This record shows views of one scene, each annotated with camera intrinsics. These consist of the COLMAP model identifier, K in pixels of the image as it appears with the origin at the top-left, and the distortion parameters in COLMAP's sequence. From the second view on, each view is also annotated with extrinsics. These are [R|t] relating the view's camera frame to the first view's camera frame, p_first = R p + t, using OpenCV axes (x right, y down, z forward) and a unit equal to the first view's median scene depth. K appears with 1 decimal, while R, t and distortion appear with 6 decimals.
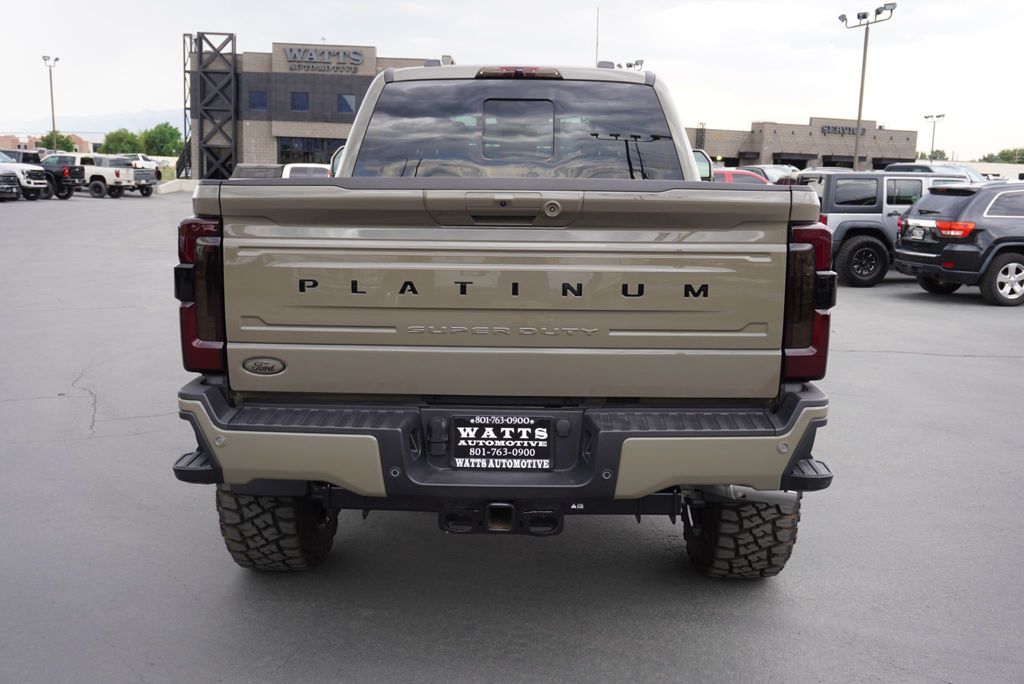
lens RADIAL K [[996.0, 0, 512.0], [0, 996.0, 342.0], [0, 0, 1]] dist [-0.000371, 0.000129]
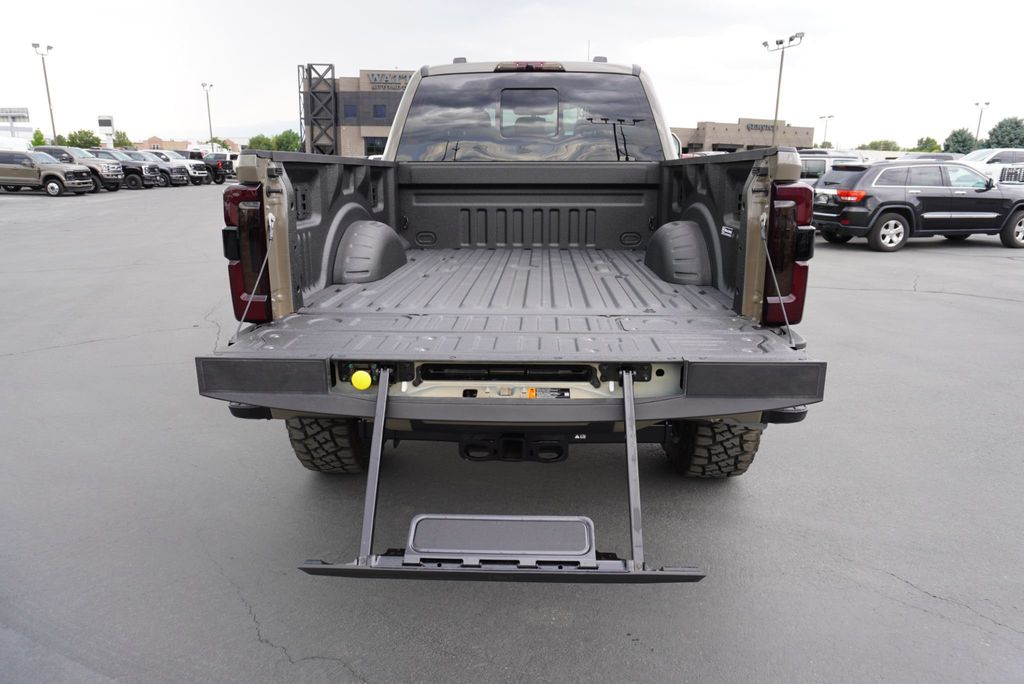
lens RADIAL K [[683.6, 0, 512.0], [0, 683.6, 342.0], [0, 0, 1]] dist [-0.032856, -0.000383]
pose [[0.999607, -0.007631, -0.026990, 0.005195], [0.010073, 0.995751, 0.091534, -0.008683], [0.026177, -0.091770, 0.995436, 0.130153]]
